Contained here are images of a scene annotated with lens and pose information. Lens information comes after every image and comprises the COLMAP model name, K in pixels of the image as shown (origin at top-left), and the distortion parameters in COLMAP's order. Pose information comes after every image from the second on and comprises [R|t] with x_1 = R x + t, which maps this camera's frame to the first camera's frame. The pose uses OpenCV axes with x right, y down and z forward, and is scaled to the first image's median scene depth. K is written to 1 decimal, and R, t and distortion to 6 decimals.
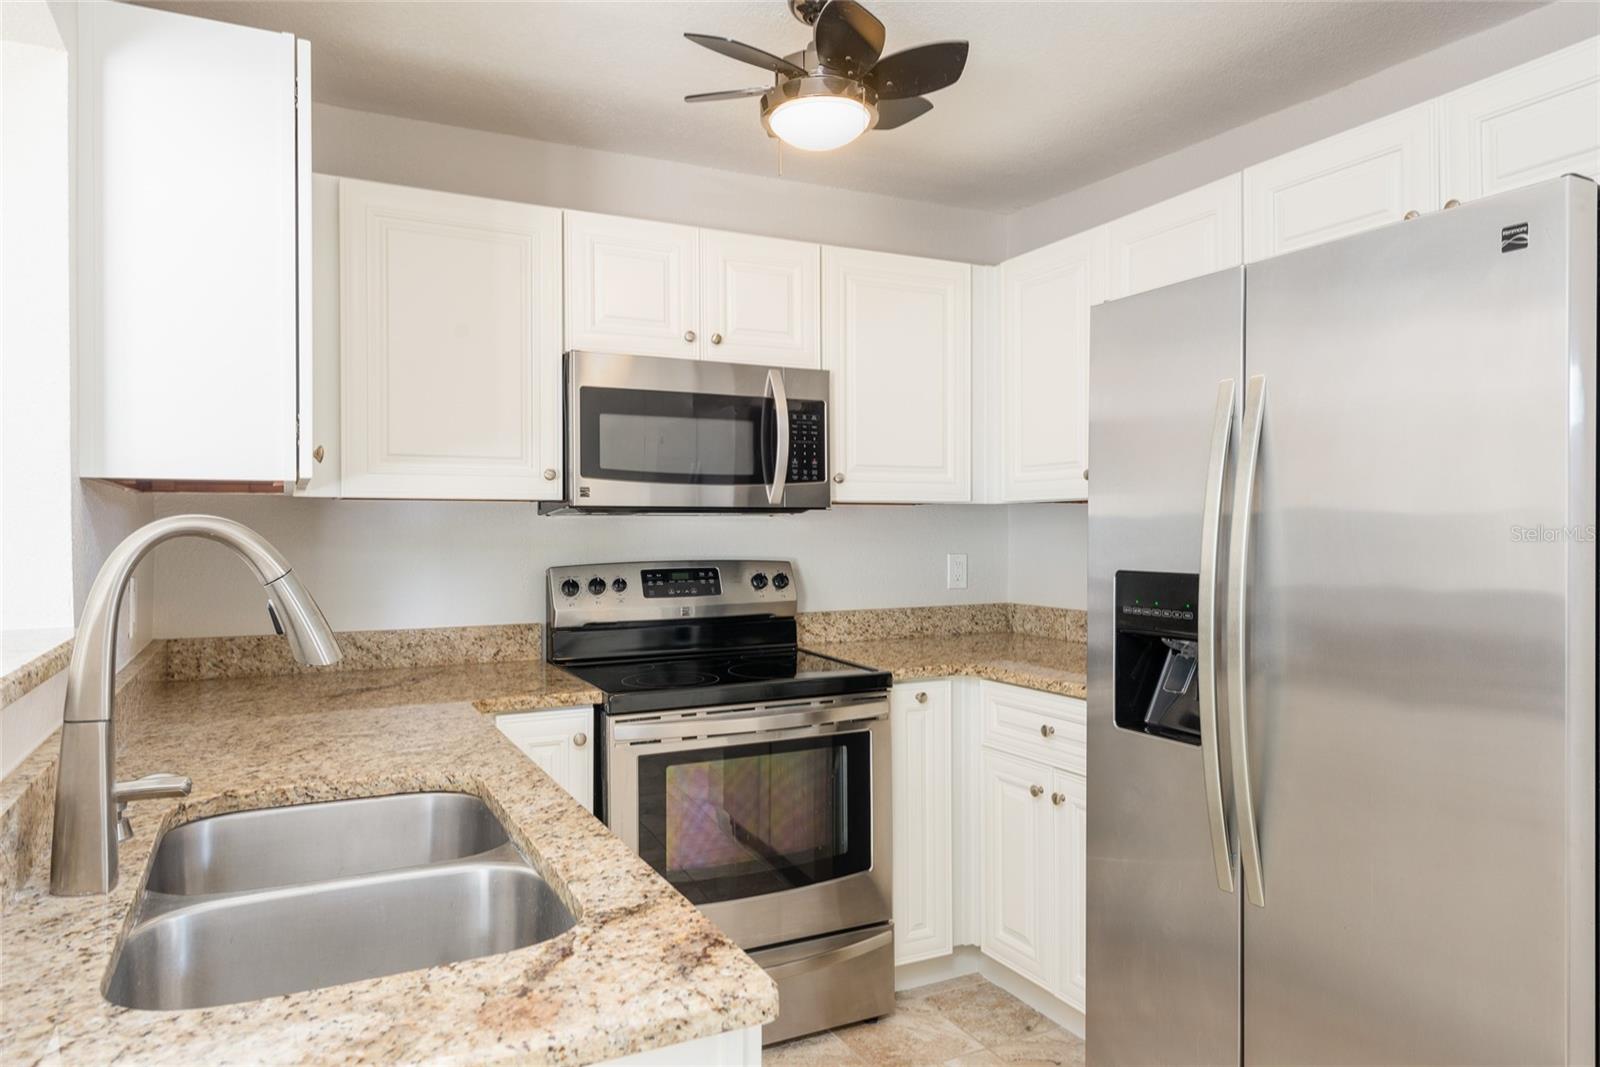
lens RADIAL K [[1055.2, 0, 803.7], [0, 1055.2, 534.7], [0, 0, 1]] dist [0.000998, 0.002316]
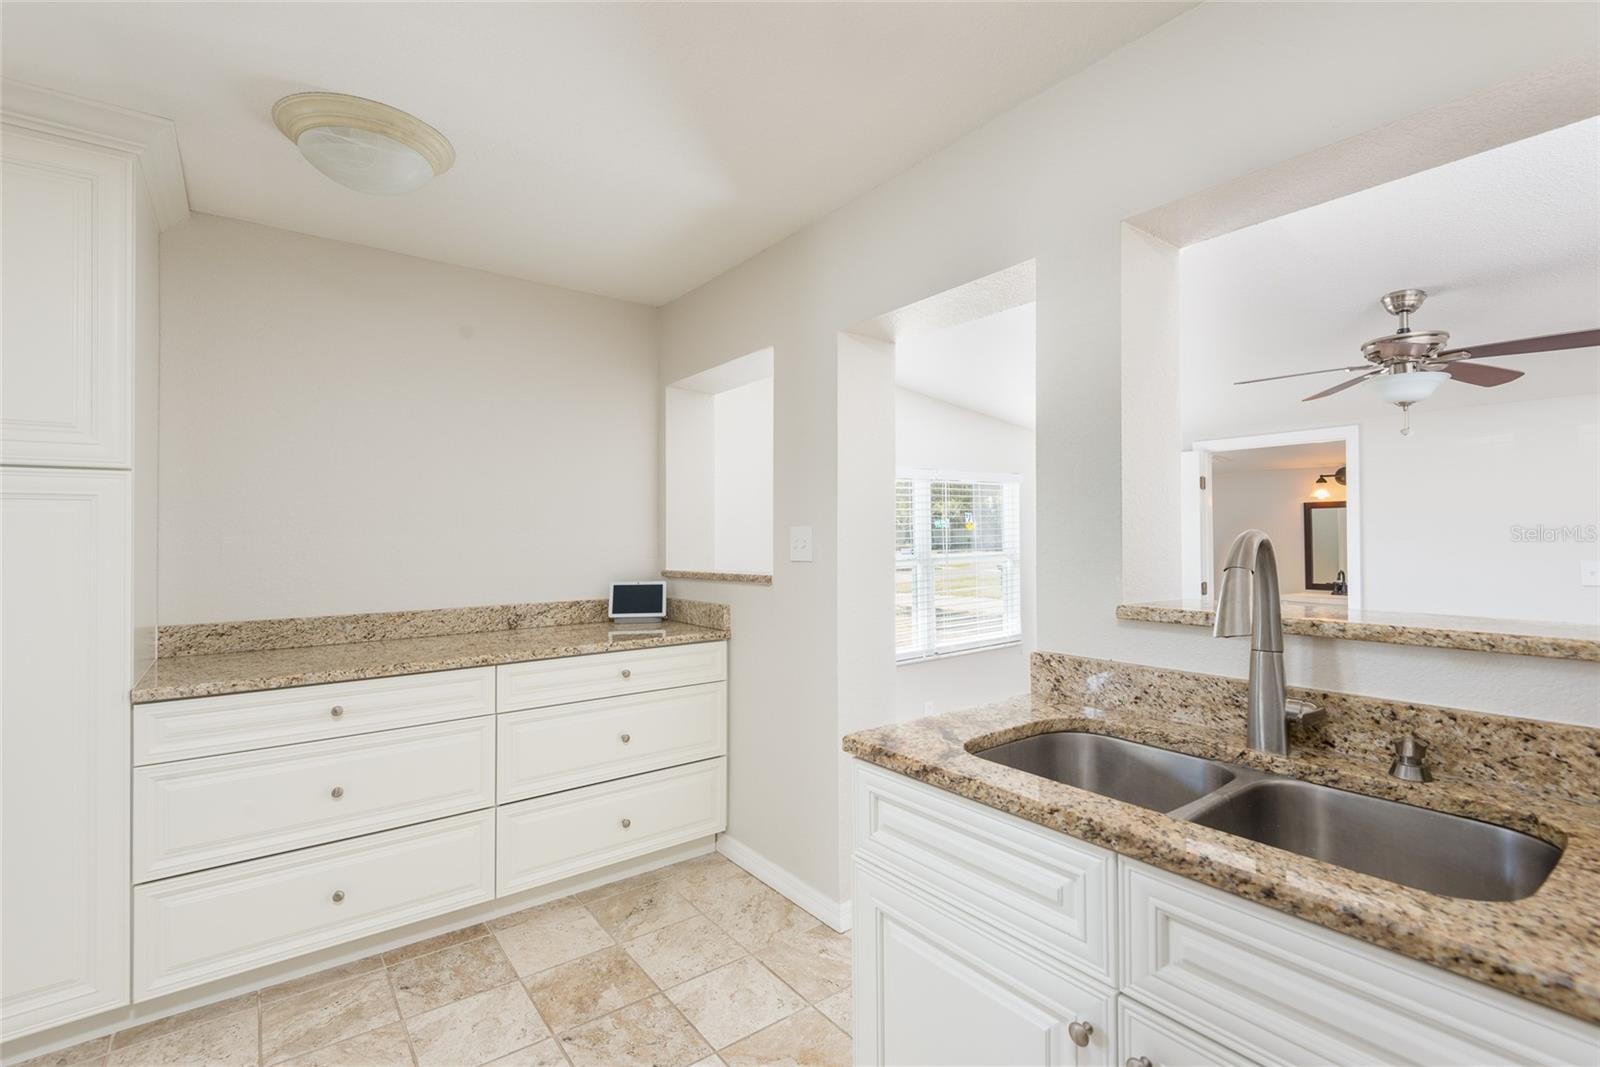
lens RADIAL K [[718.8, 0, 798.9], [0, 718.8, 529.3], [0, 0, 1]] dist [0.019284, -0.005471]
pose [[-0.984264, 0.005810, -0.176610, 0.135913], [0.005766, 0.999983, 0.000761, -0.011943], [0.176612, -0.000269, -0.984281, 0.999016]]
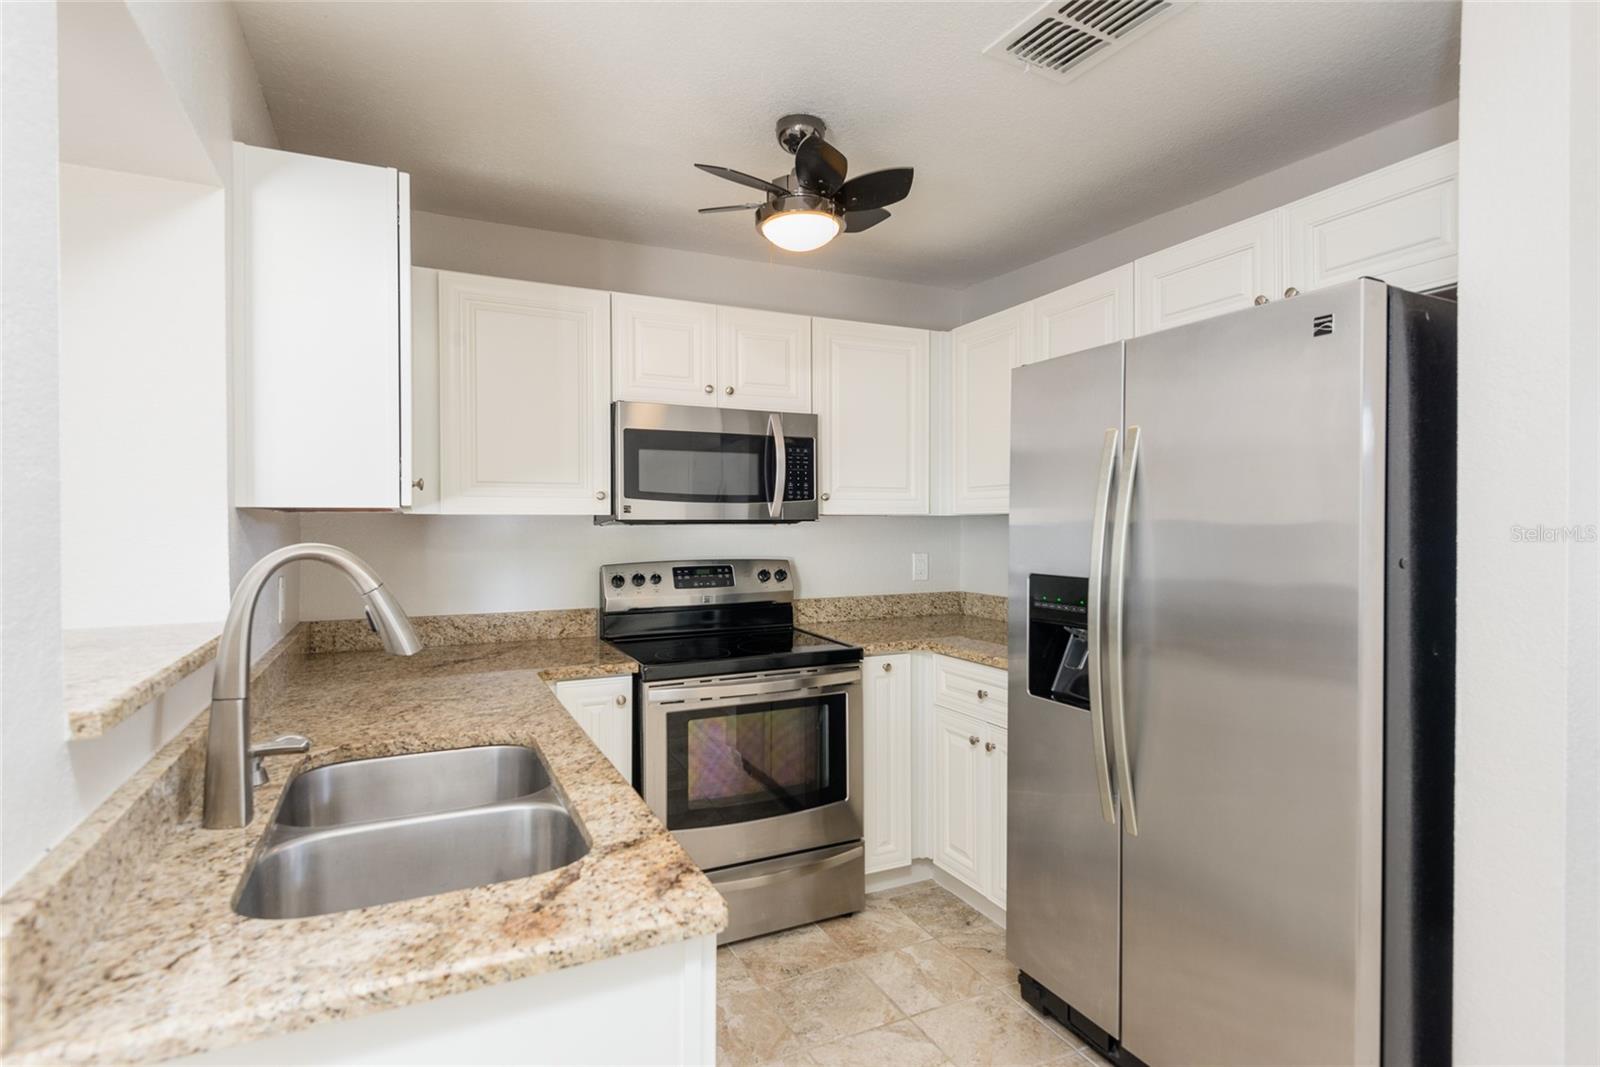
lens RADIAL K [[823.0, 0, 799.6], [0, 823.0, 534.1], [0, 0, 1]] dist [0.001488, -0.000592]
pose [[0.999807, 0.001070, -0.019611, 0.034182], [-0.000986, 0.999990, 0.004303, -0.019304], [0.019615, -0.004283, 0.999798, -0.017230]]
